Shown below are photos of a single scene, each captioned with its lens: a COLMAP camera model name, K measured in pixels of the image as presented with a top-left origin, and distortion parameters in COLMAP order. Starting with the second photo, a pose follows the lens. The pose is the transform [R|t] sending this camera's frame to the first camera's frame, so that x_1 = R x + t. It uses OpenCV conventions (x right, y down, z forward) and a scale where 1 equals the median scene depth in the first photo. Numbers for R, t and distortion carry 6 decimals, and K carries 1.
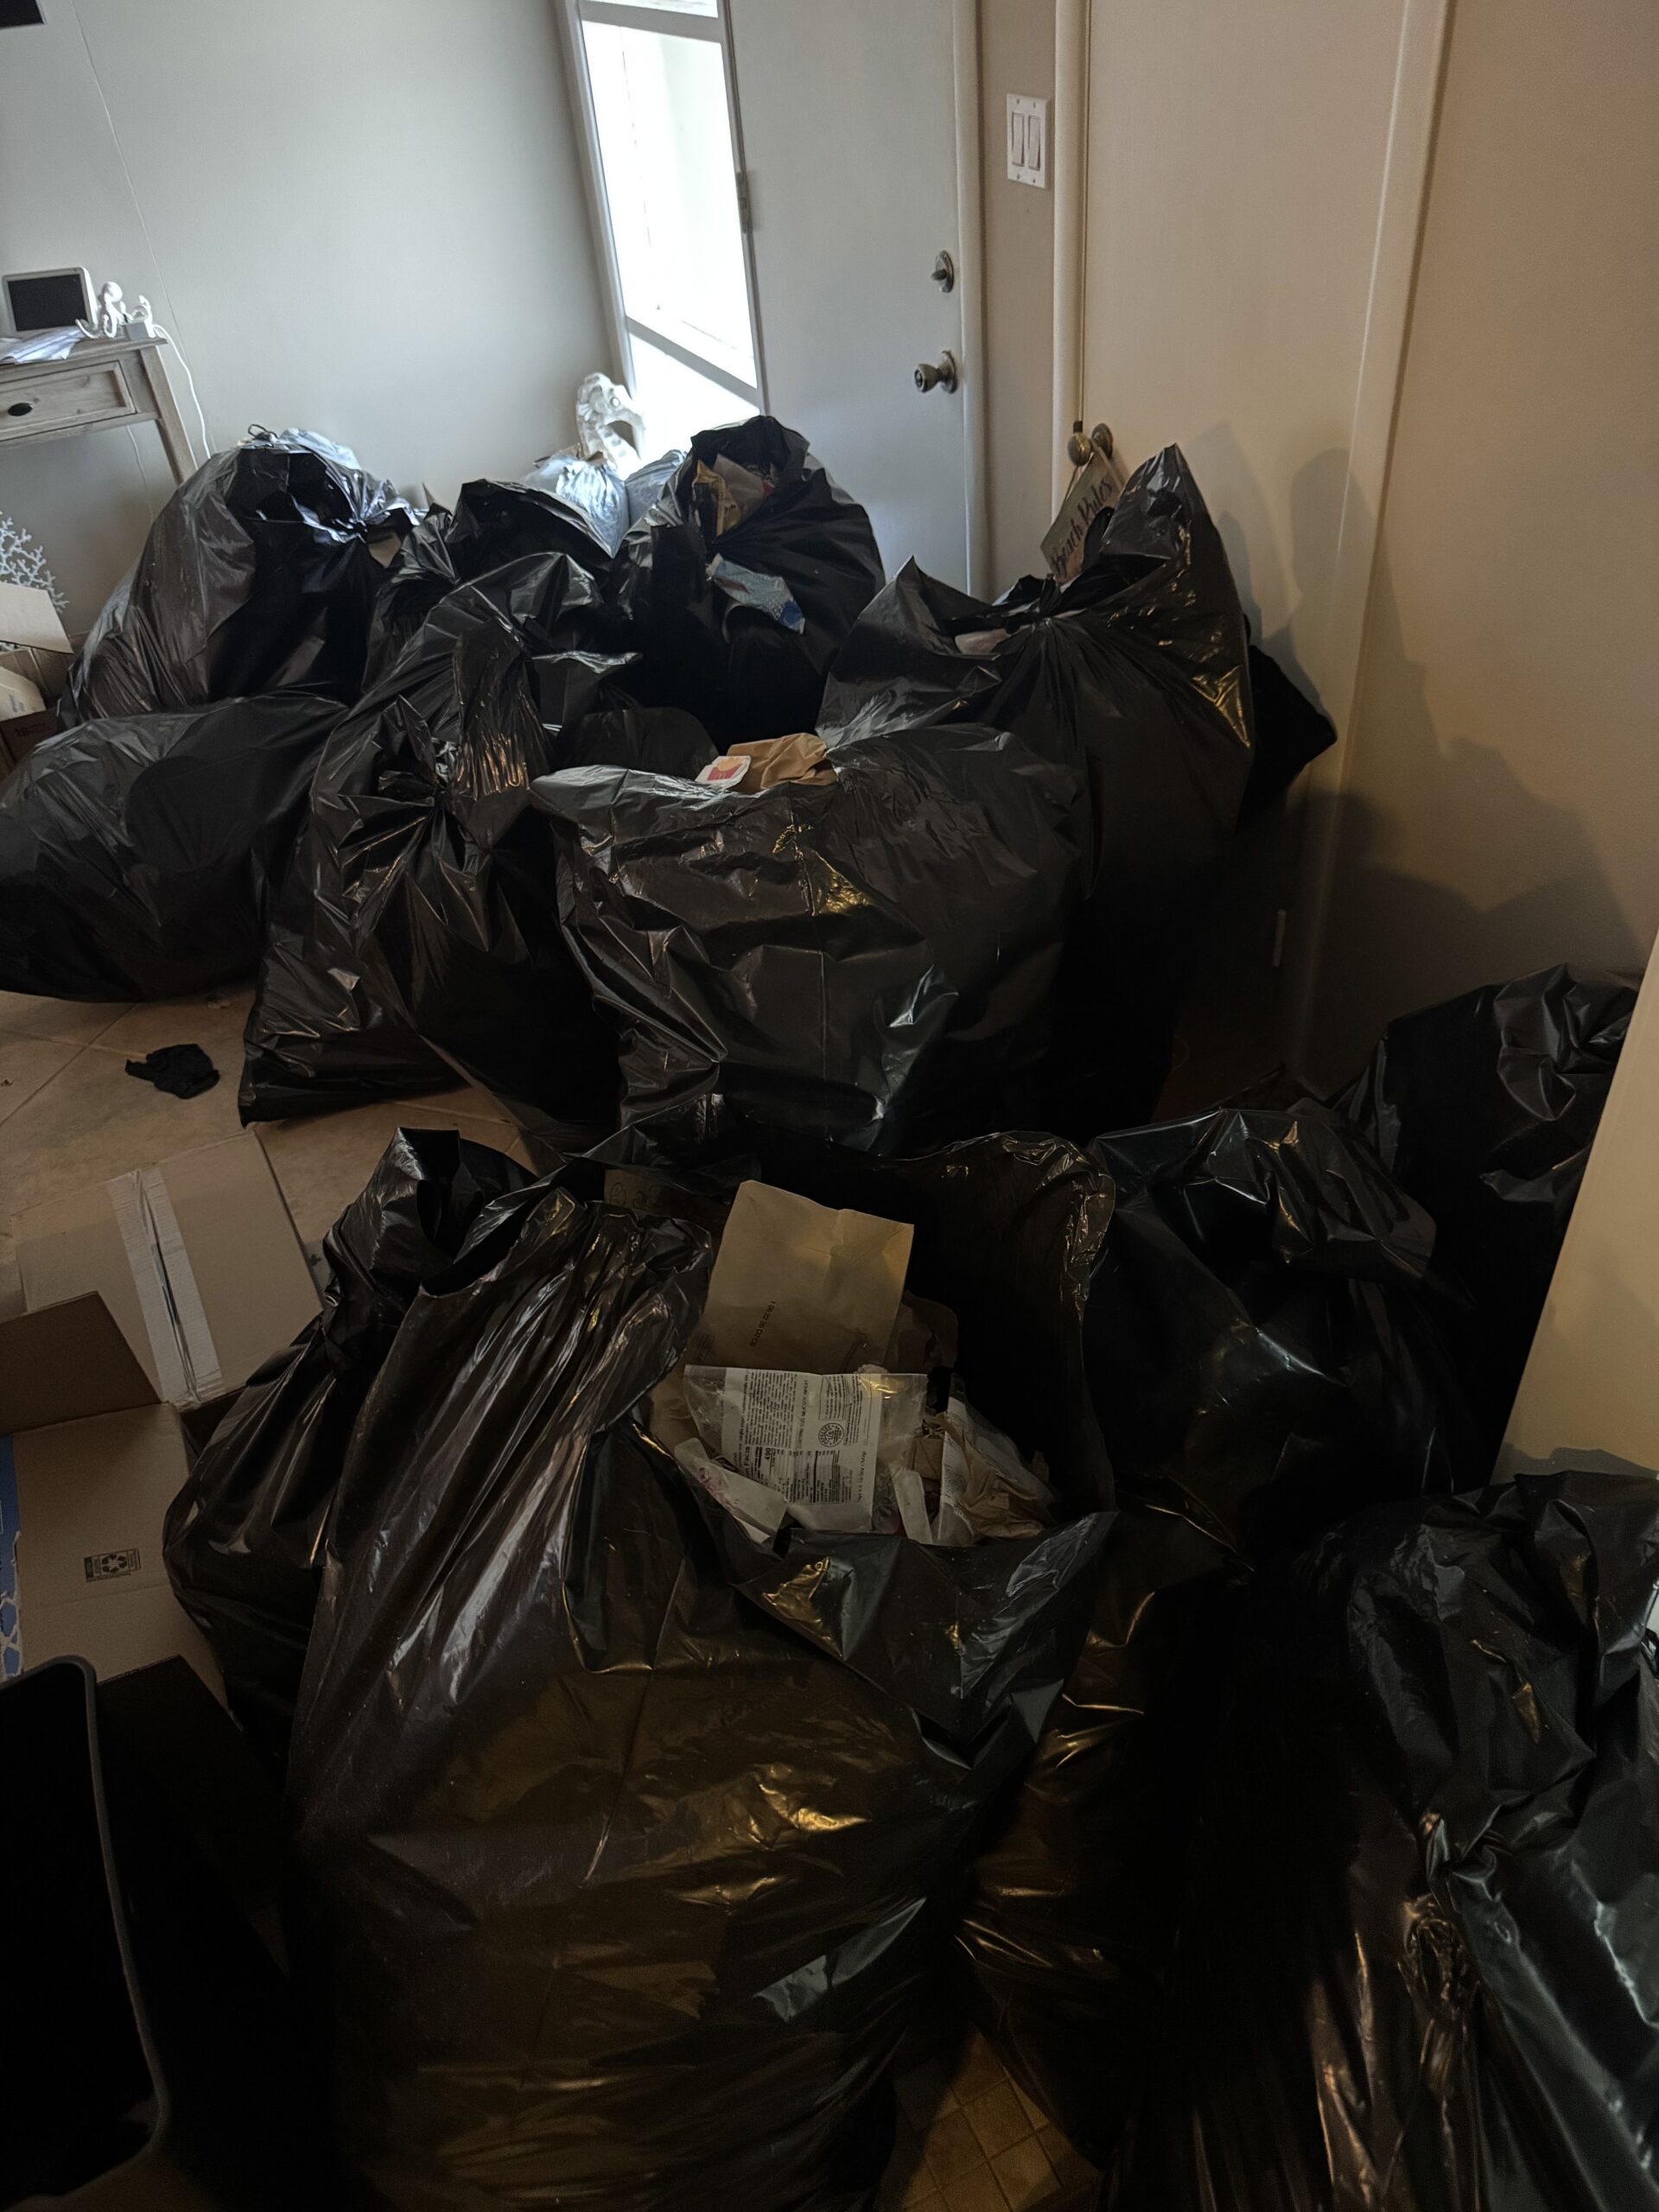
lens RADIAL K [[1594.9, 0, 833.5], [0, 1594.9, 1099.8], [0, 0, 1]] dist [0.199743, -0.361906]
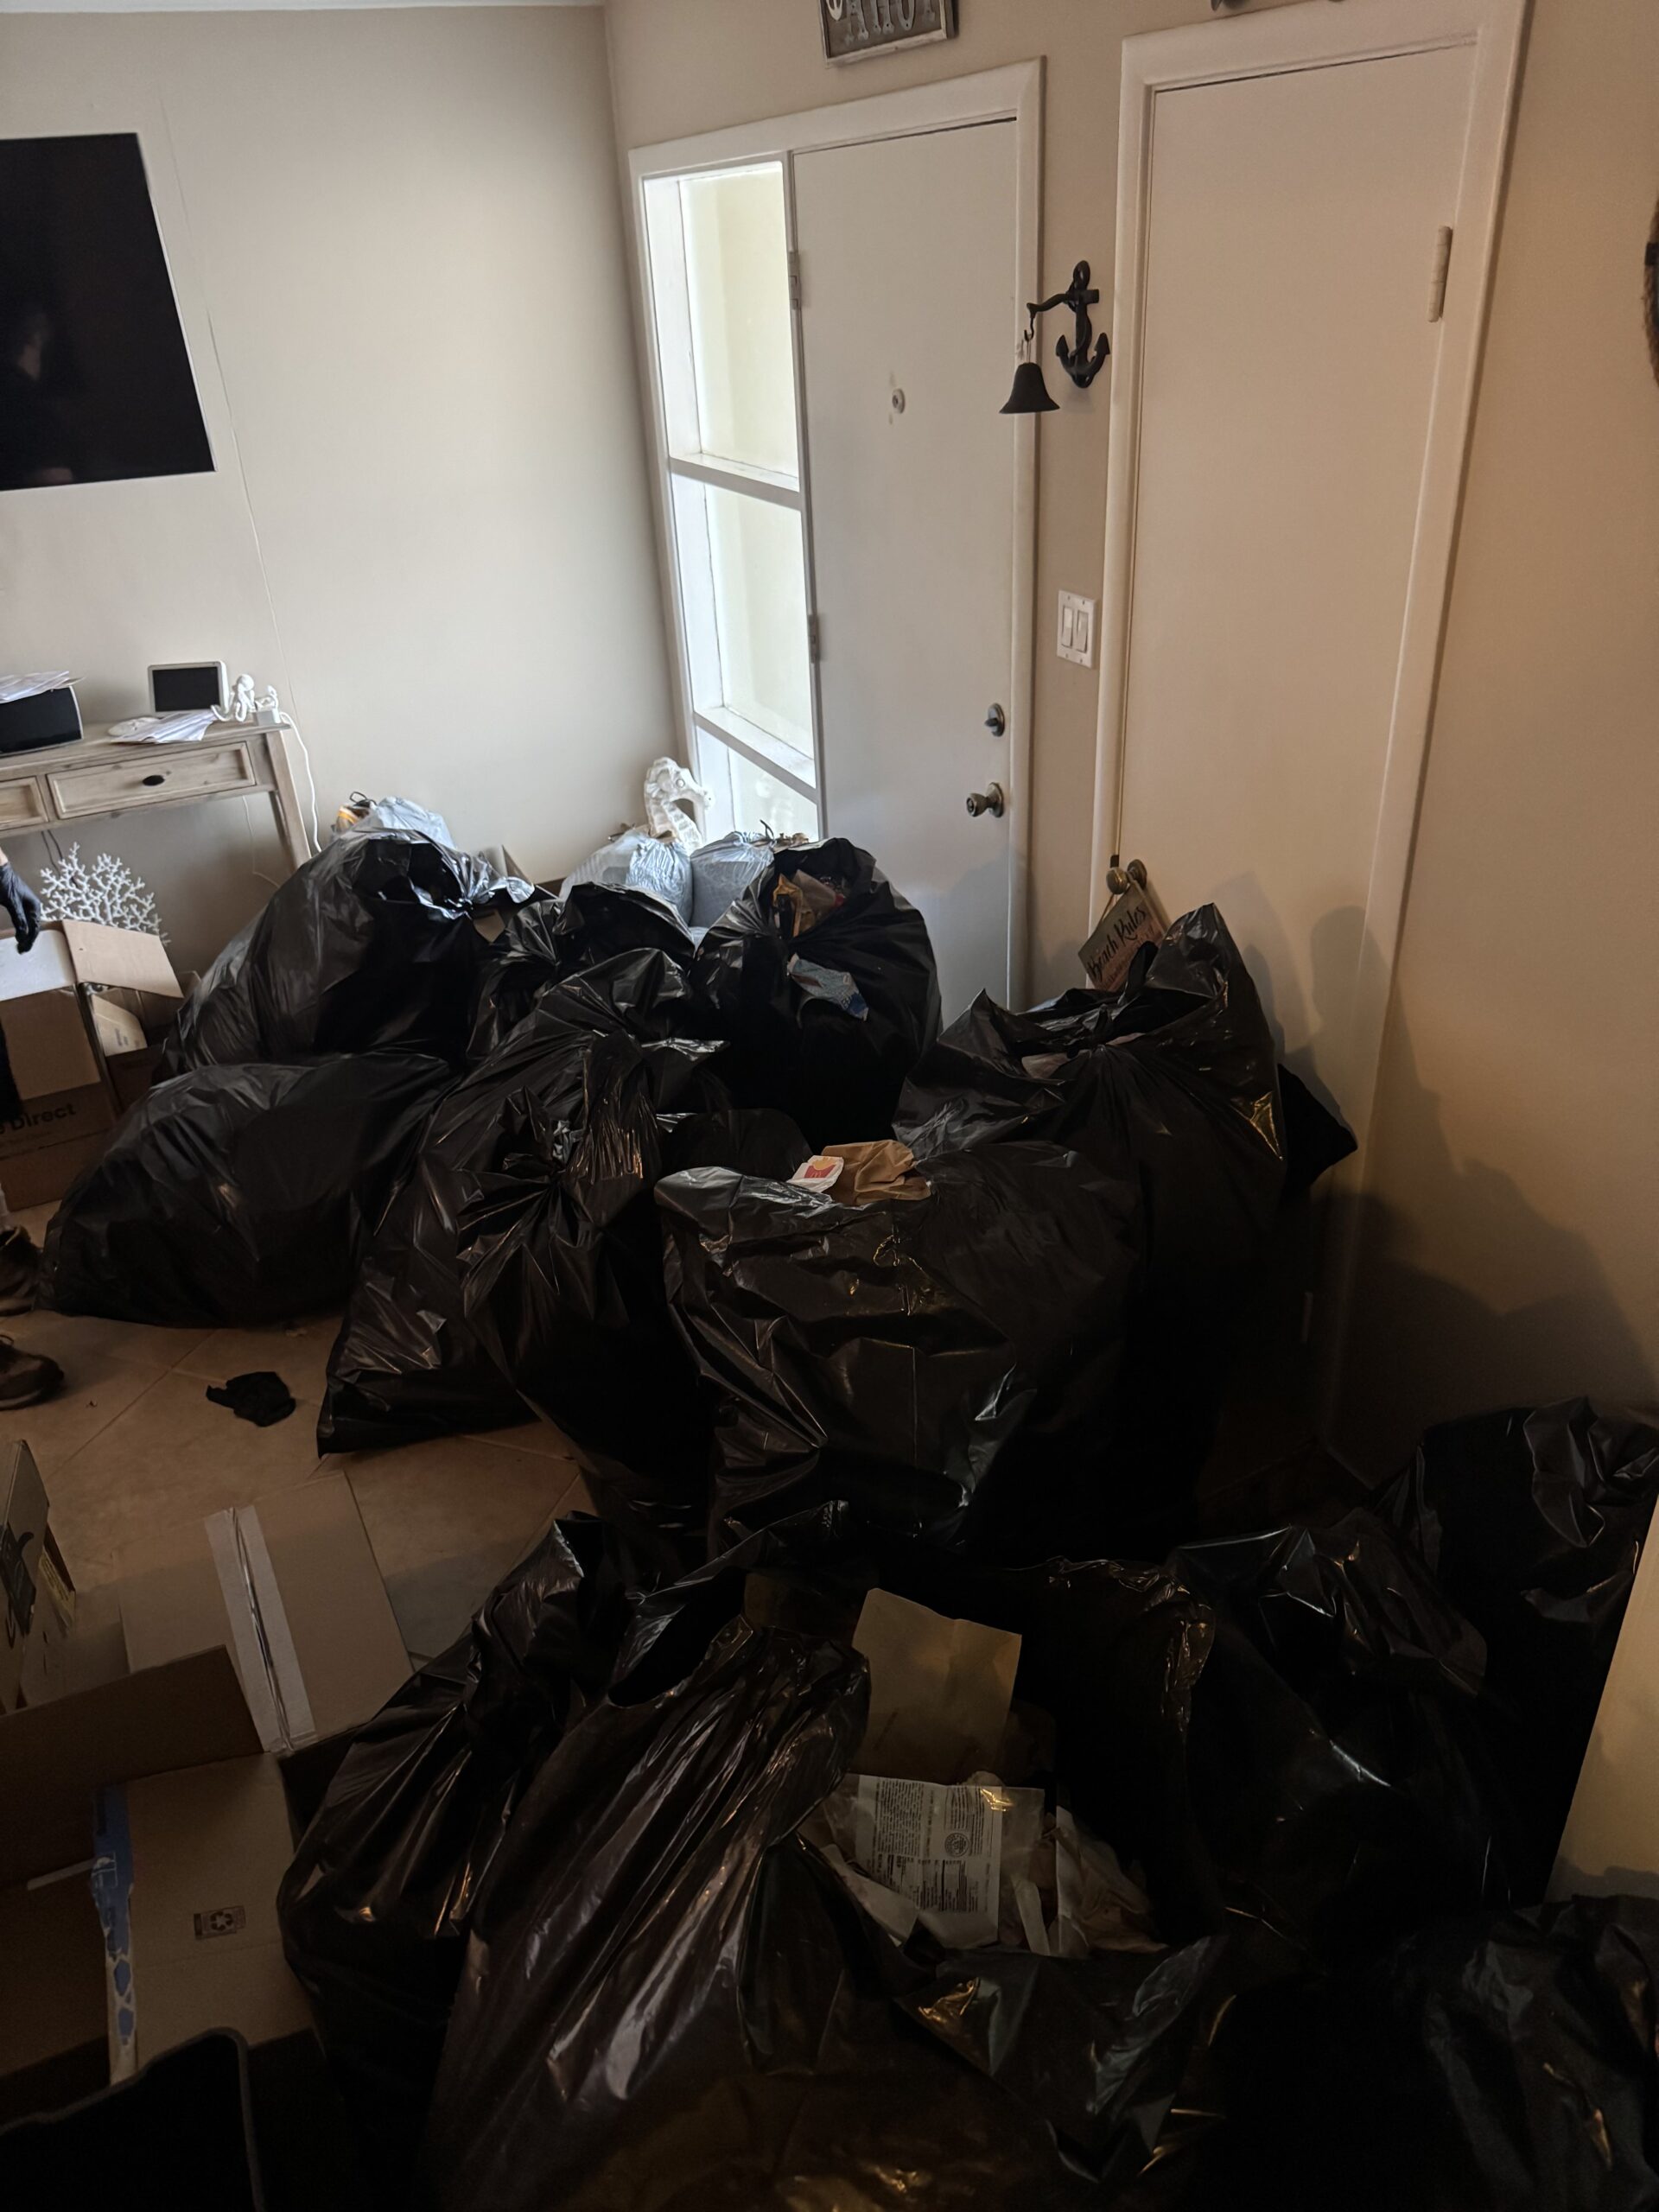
lens RADIAL K [[1578.3, 0, 828.9], [0, 1578.3, 1112.6], [0, 0, 1]] dist [0.160231, -0.251410]
pose [[0.999446, 0.032965, -0.004559, -0.059331], [-0.033253, 0.983912, -0.175533, -0.051414], [-0.001301, 0.175587, 0.984463, -0.100916]]
